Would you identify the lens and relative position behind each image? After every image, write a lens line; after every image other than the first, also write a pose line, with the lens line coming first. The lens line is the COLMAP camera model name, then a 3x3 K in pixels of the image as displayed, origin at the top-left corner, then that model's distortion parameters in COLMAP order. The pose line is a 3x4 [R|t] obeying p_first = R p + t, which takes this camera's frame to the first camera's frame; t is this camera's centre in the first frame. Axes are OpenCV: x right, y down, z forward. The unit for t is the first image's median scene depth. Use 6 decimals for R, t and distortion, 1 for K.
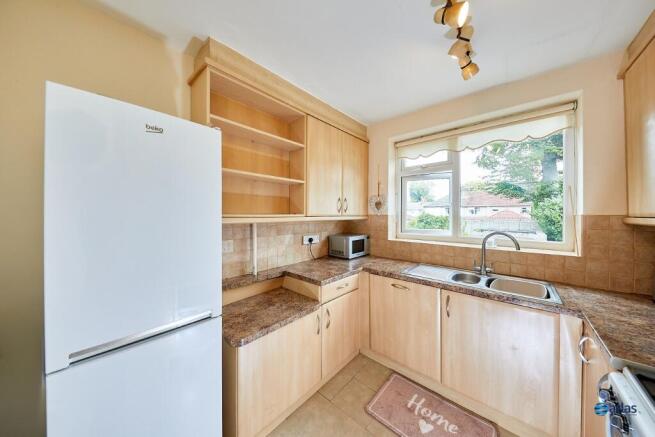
lens RADIAL K [[209.6, 0, 325.9], [0, 209.6, 215.5], [0, 0, 1]] dist [-0.000473, -0.000061]
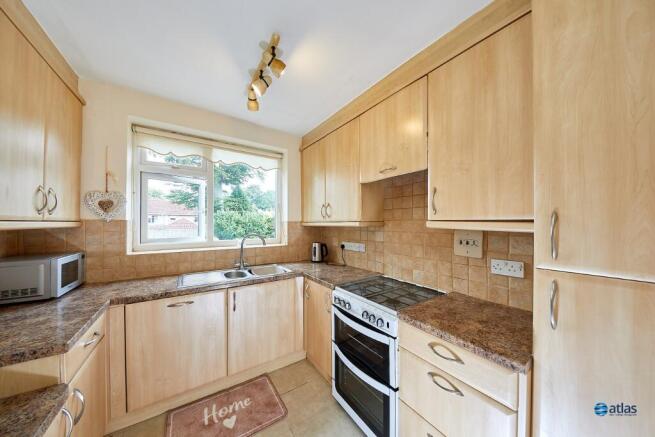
lens RADIAL K [[209.9, 0, 327.4], [0, 209.9, 223.2], [0, 0, 1]] dist [-0.000692, -0.000051]
pose [[0.245643, -0.000376, 0.969360, -0.266705], [0.003044, 0.999995, -0.000384, 0.010413], [-0.969356, 0.003045, 0.245643, 0.169286]]
